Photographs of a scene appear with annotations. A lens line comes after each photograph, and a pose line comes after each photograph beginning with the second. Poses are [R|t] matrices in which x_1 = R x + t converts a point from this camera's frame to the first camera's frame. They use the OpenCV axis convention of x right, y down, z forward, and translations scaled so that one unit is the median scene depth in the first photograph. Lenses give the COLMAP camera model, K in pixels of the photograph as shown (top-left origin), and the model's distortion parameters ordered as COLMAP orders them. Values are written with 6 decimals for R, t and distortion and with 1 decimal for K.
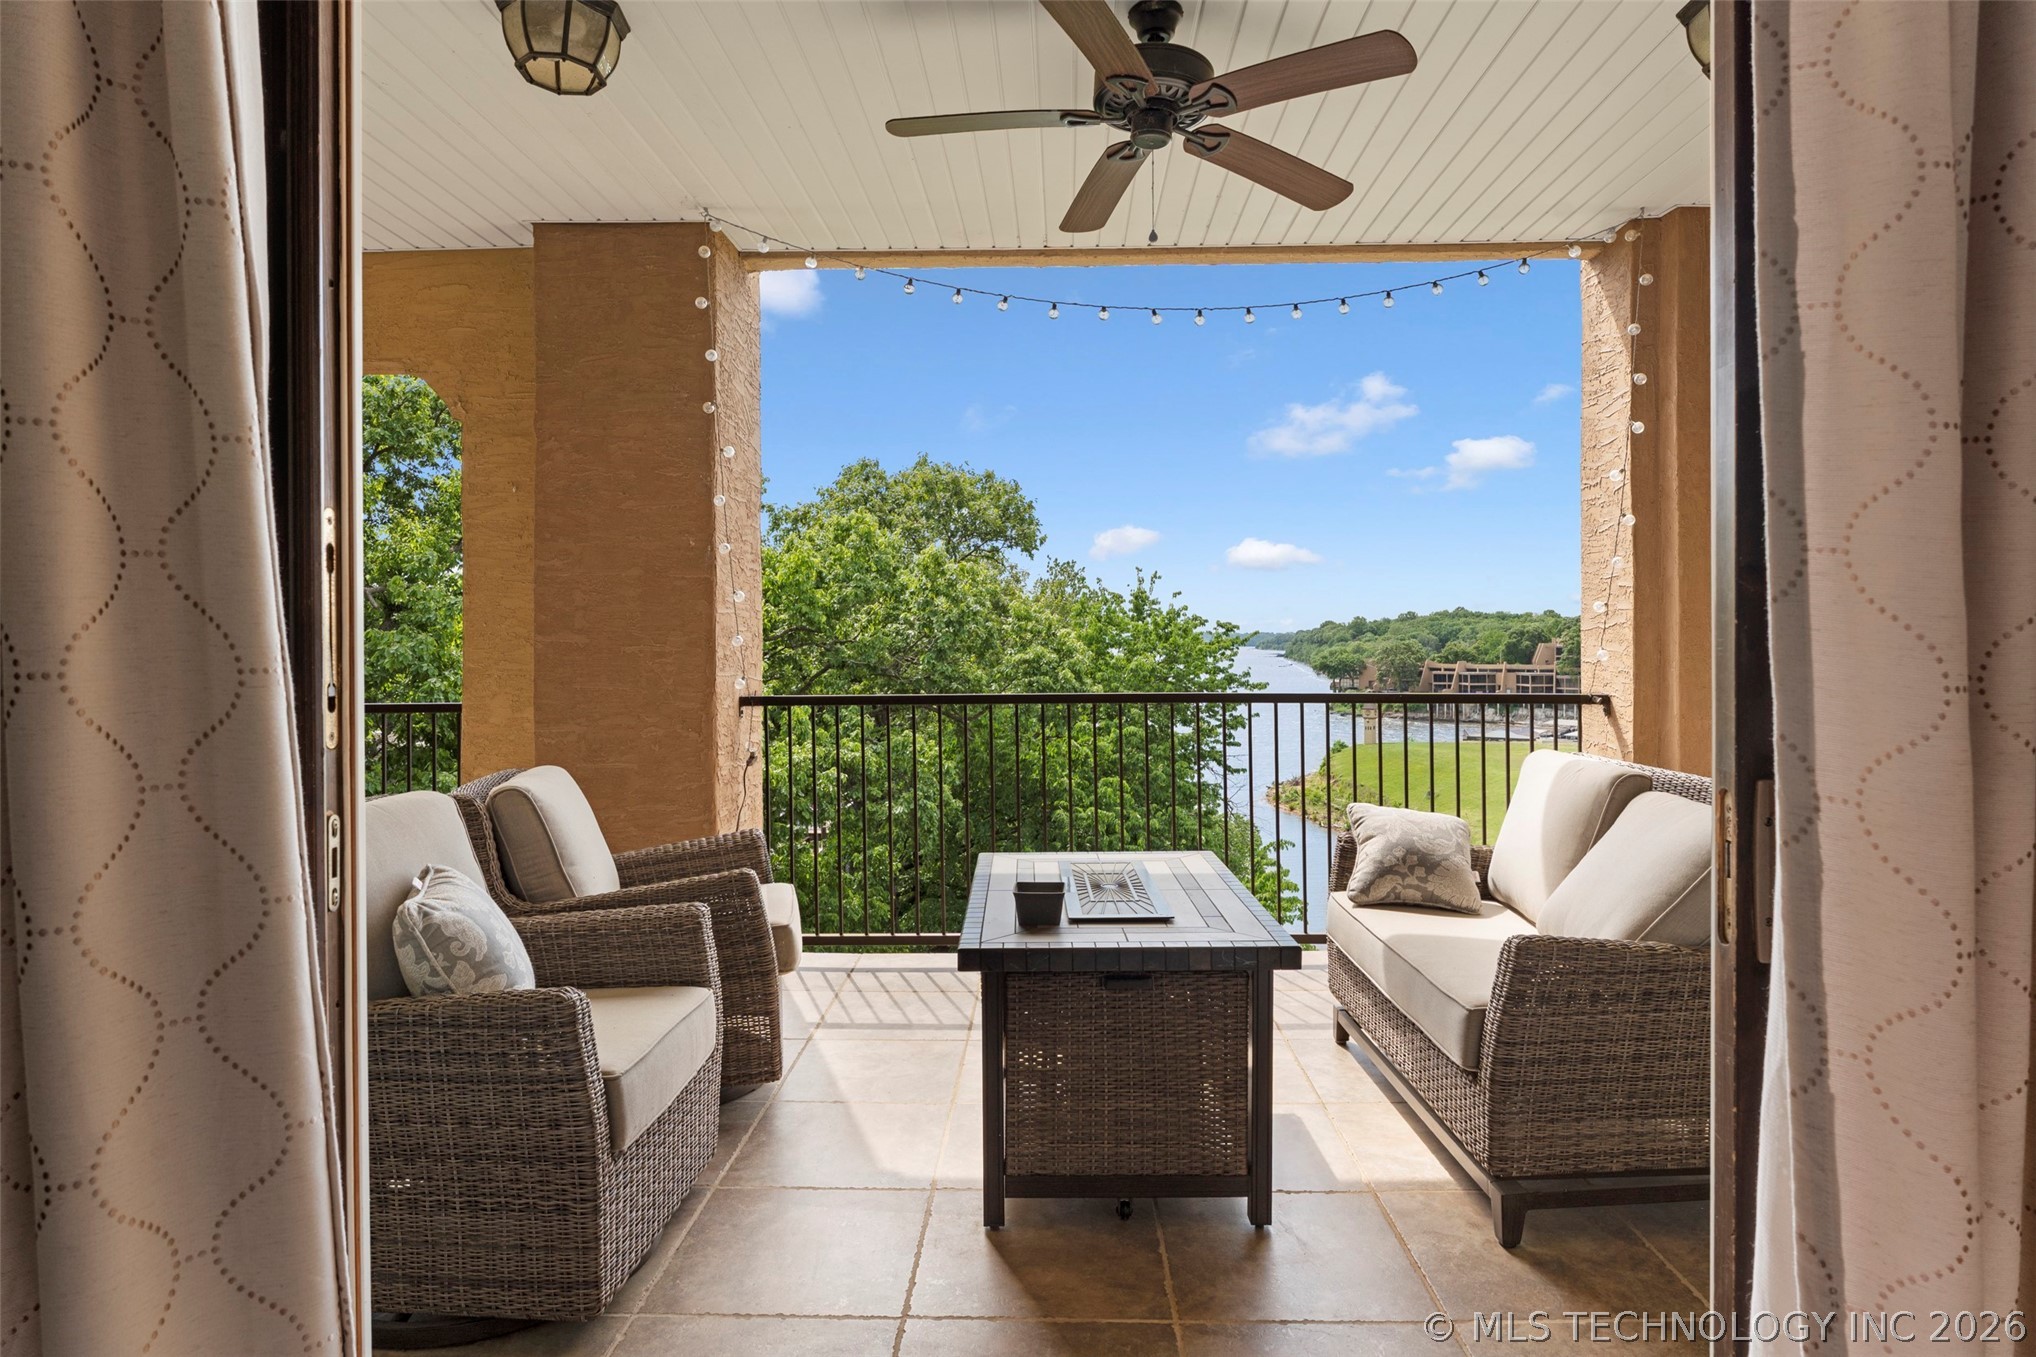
lens RADIAL K [[1154.3, 0, 1025.1], [0, 1154.3, 626.8], [0, 0, 1]] dist [0.026135, 0.000495]
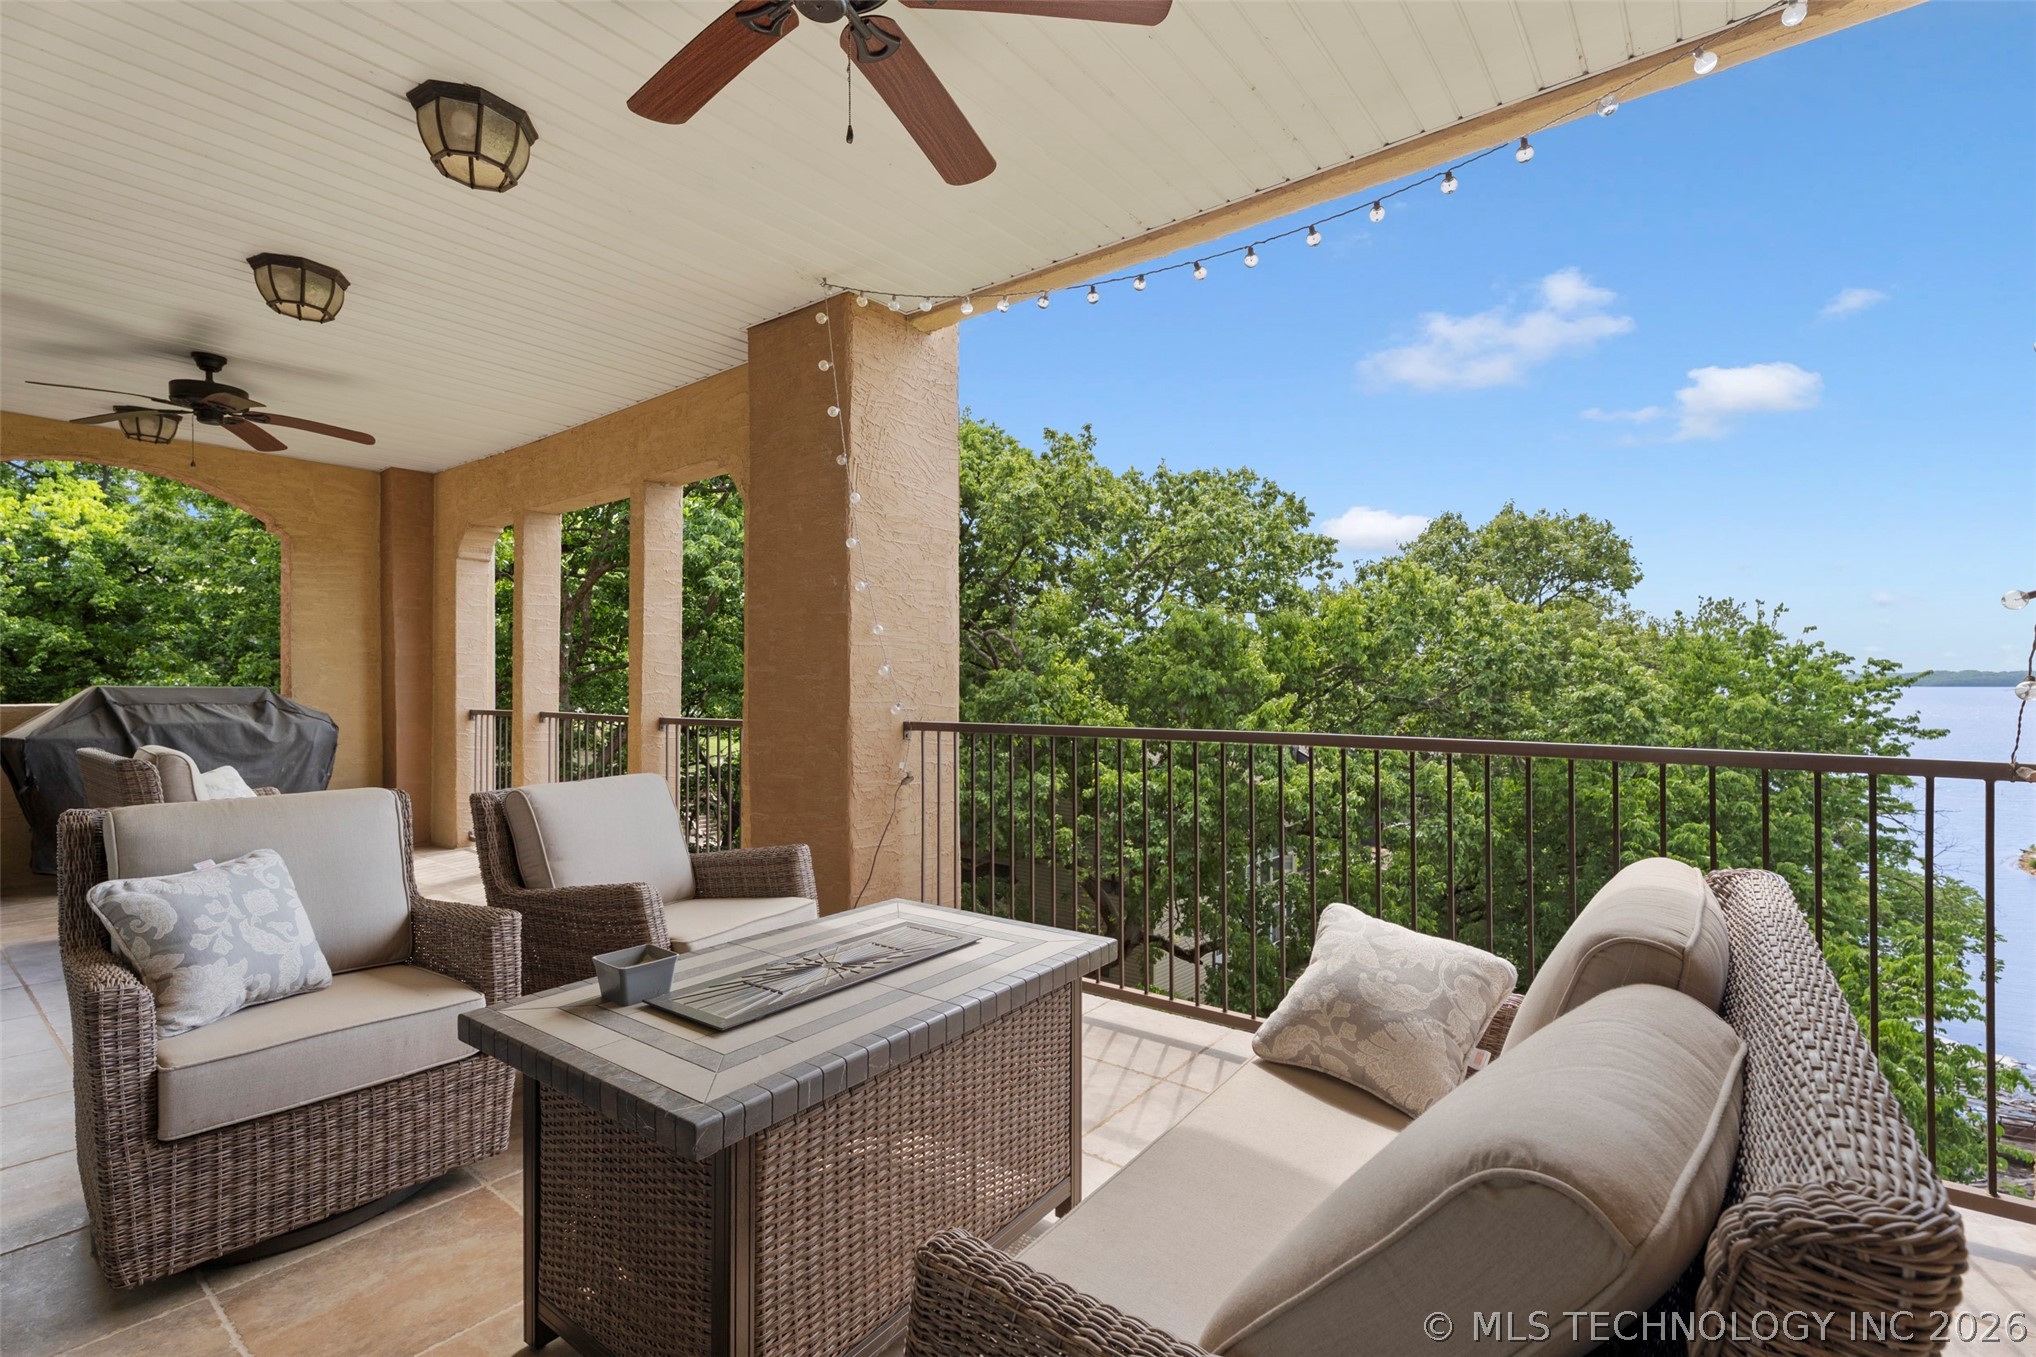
lens RADIAL K [[915.6, 0, 1021.6], [0, 915.6, 688.2], [0, 0, 1]] dist [0.008246, -0.000539]
pose [[0.807793, 0.010425, -0.589374, 0.074851], [0.002682, 0.999768, 0.021360, 0.002079], [0.589460, -0.018835, 0.807578, 0.075877]]
